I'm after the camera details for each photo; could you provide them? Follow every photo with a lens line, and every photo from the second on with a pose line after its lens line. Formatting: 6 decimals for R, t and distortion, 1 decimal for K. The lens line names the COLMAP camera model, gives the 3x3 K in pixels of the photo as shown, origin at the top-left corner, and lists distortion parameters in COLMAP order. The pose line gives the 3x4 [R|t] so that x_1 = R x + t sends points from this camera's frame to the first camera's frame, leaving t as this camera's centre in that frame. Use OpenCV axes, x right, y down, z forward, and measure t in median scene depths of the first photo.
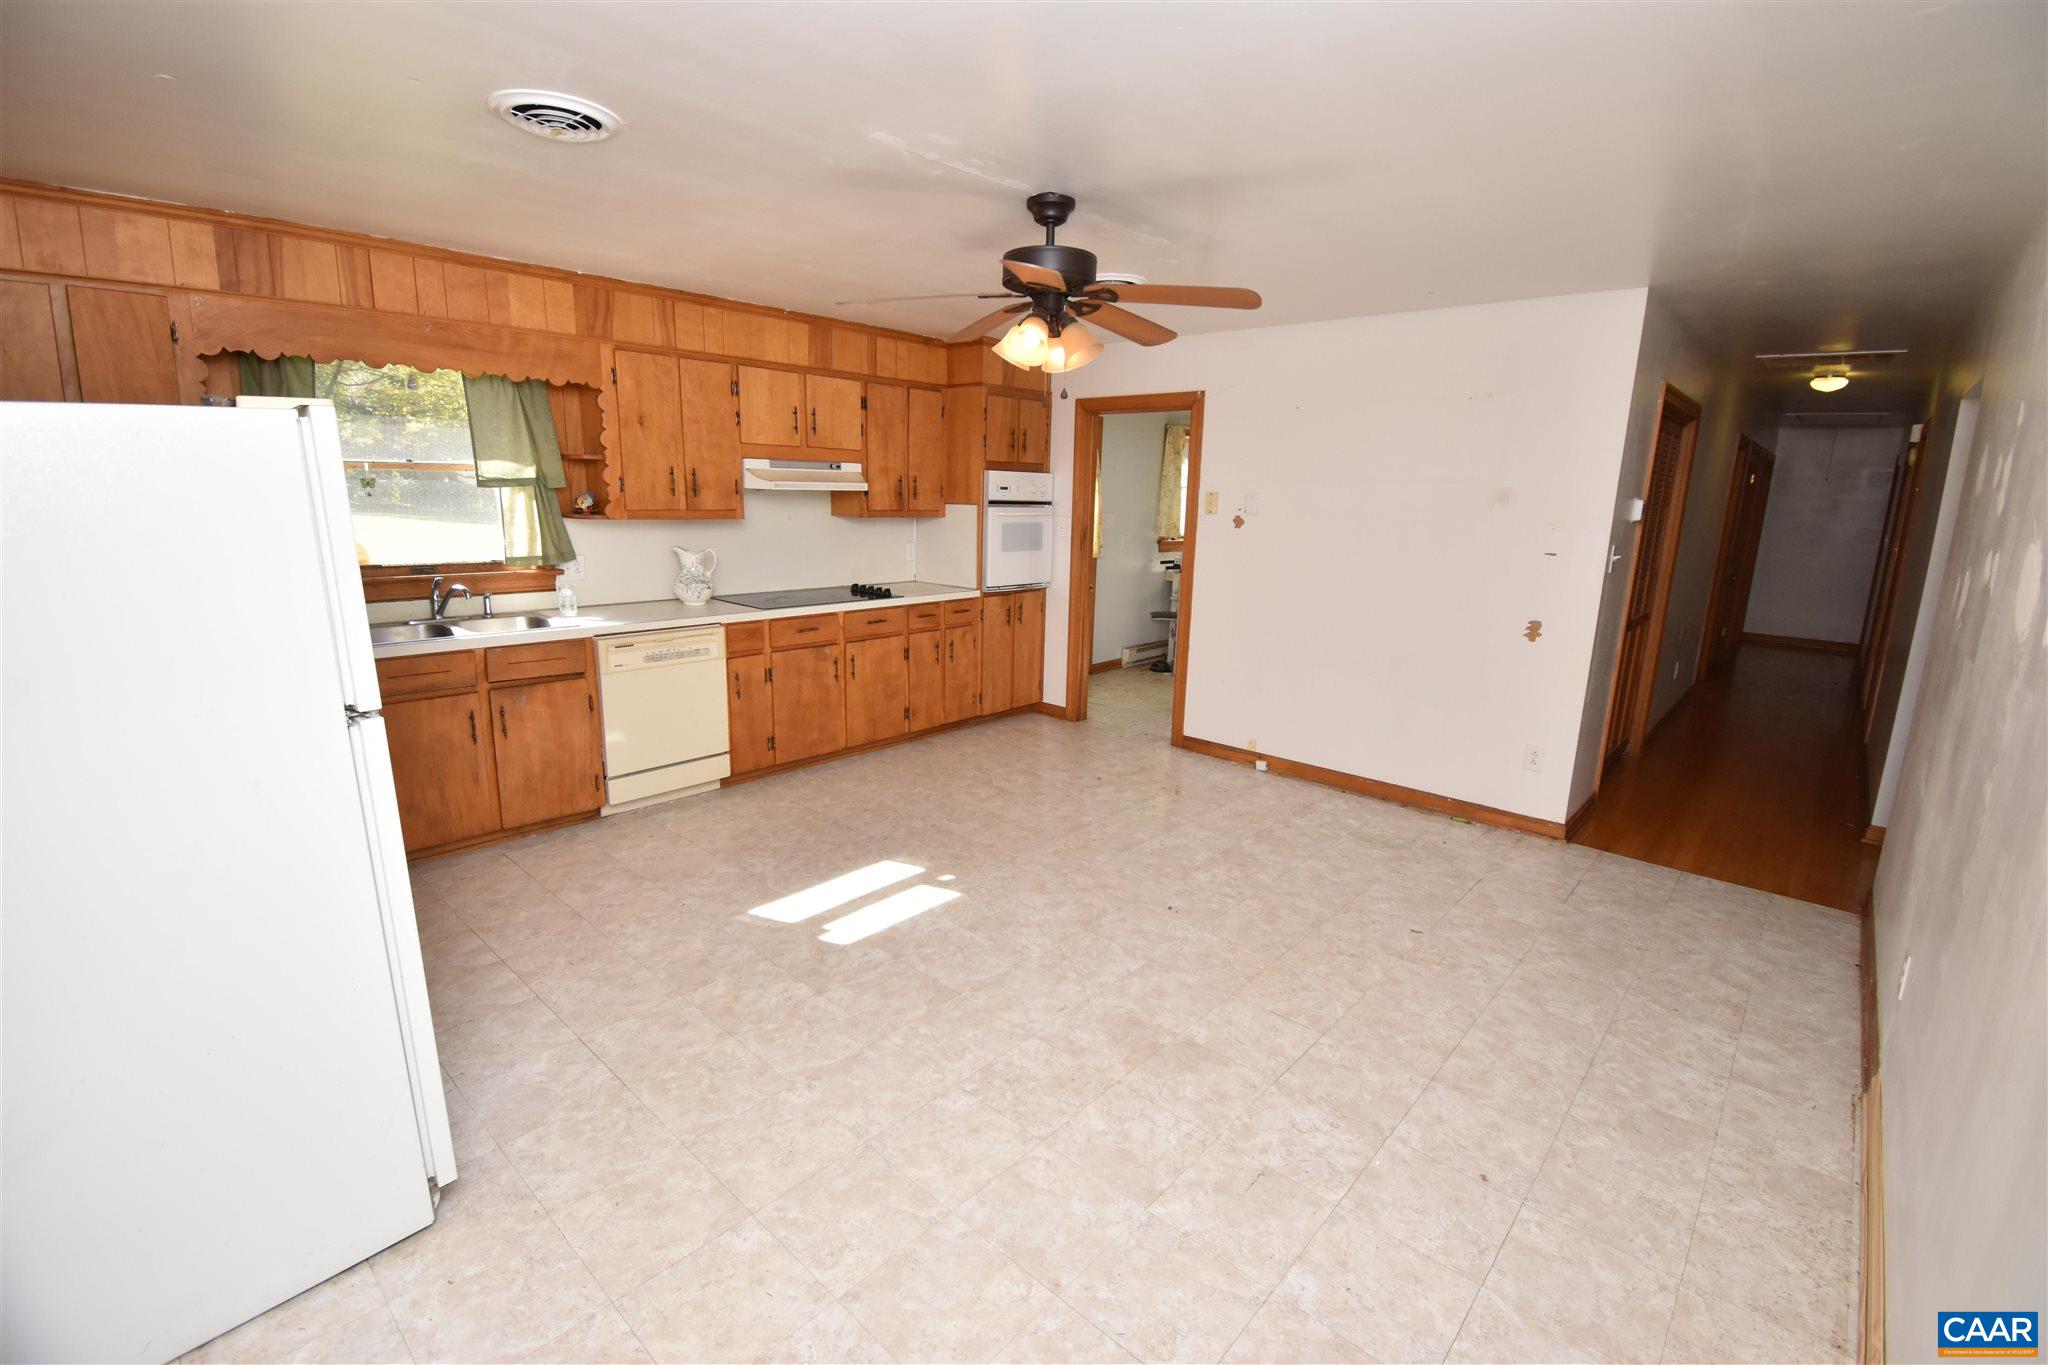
lens RADIAL K [[910.5, 0, 1017.6], [0, 910.5, 673.5], [0, 0, 1]] dist [0.011966, -0.018557]
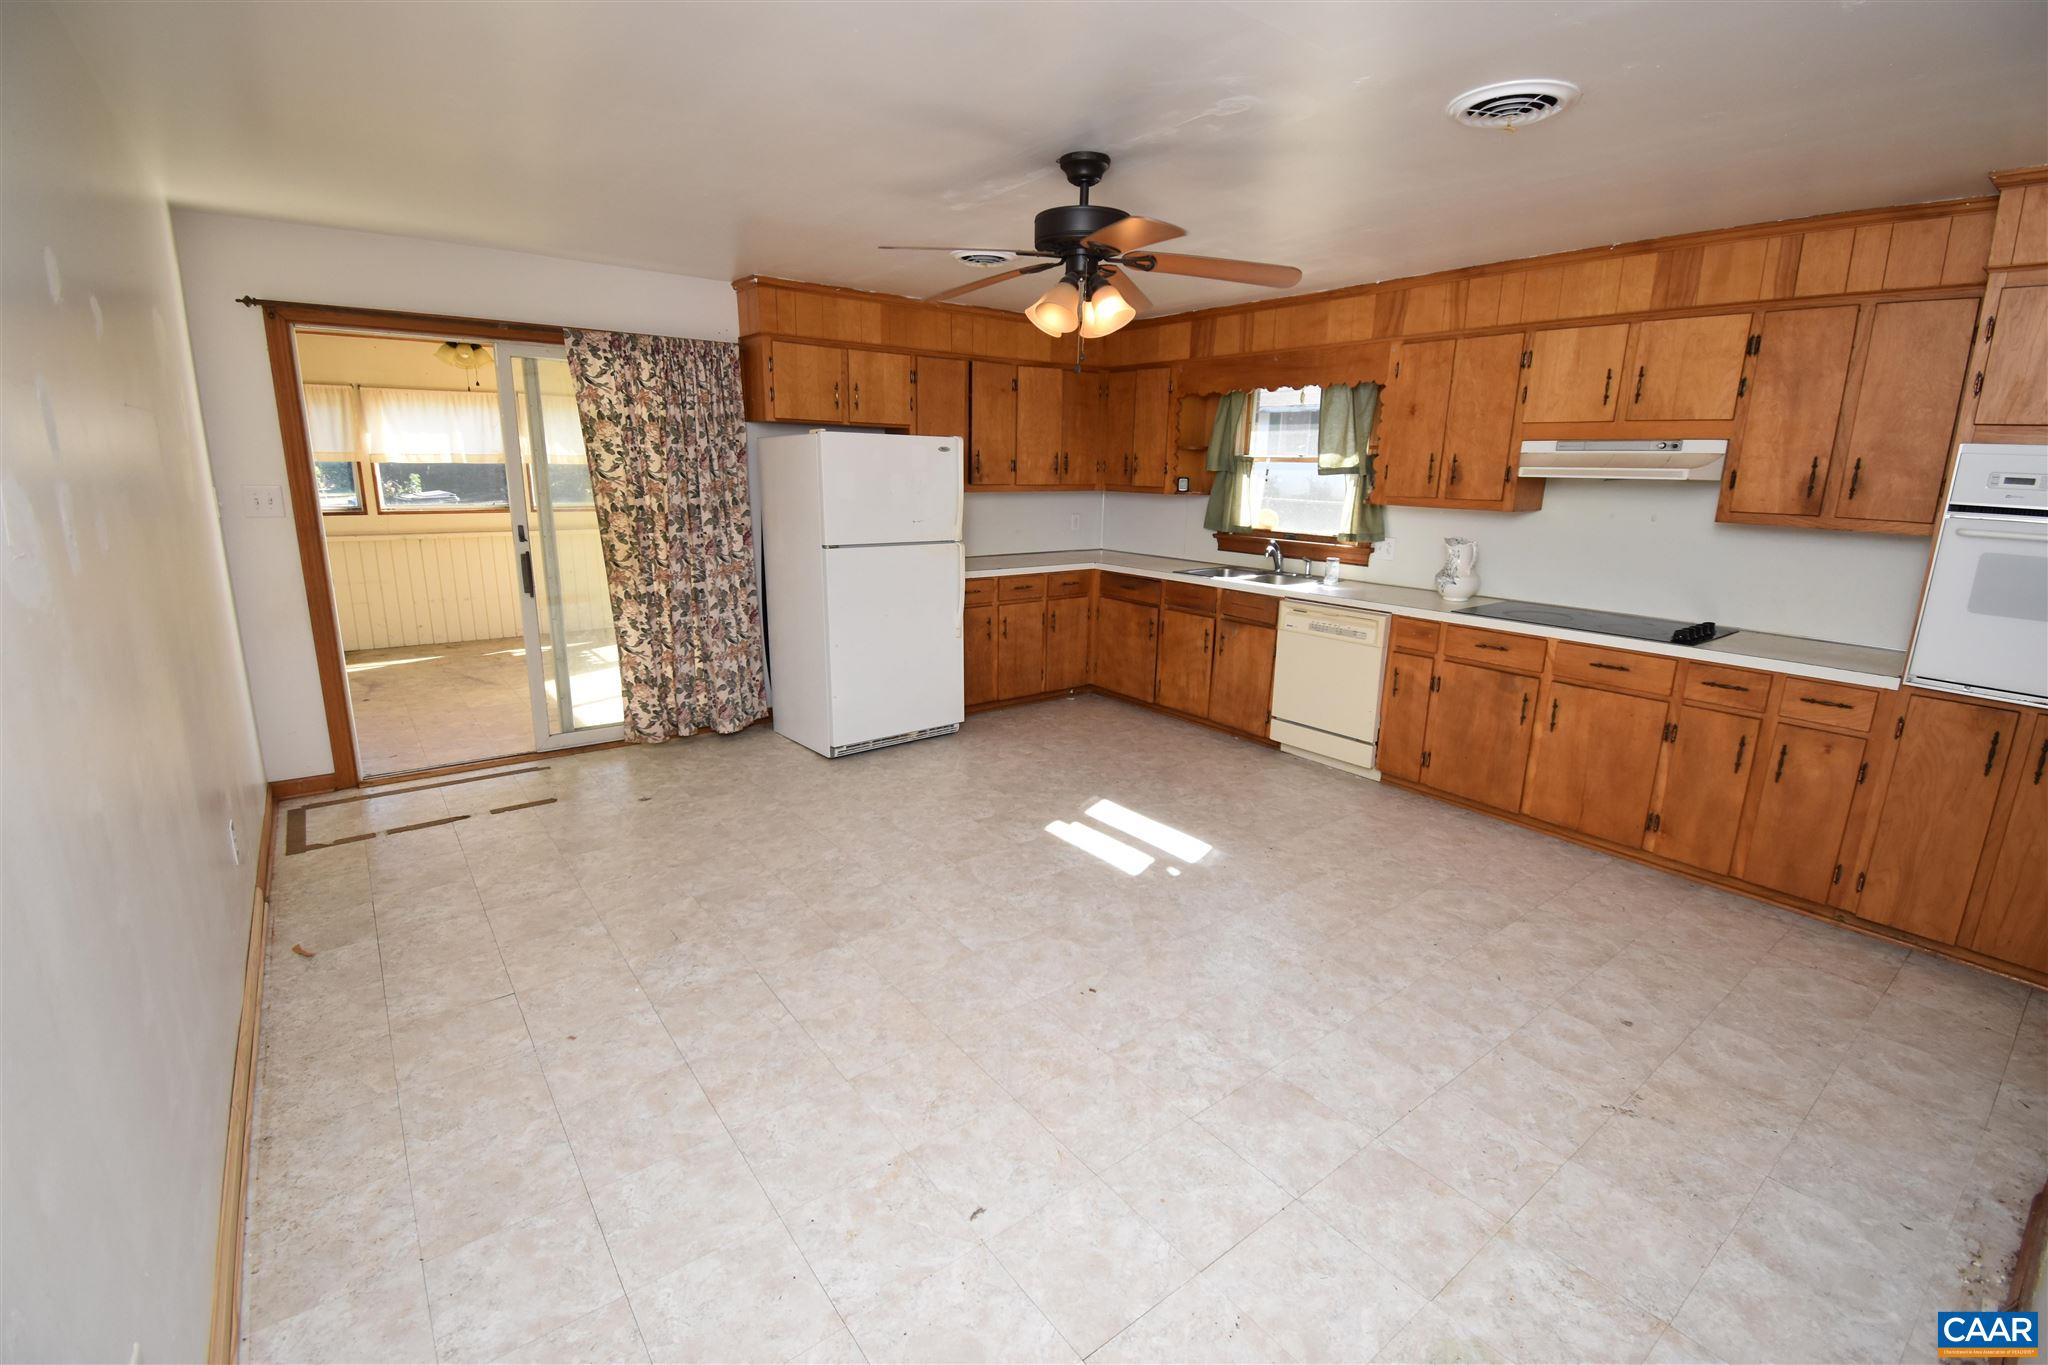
lens RADIAL K [[910.5, 0, 1031.2], [0, 910.5, 676.2], [0, 0, 1]] dist [0.011966, -0.018557]
pose [[-0.183964, 0.198455, -0.962691, 0.699435], [-0.218558, 0.946629, 0.236909, -0.139030], [0.958327, 0.253986, -0.130771, 0.779833]]
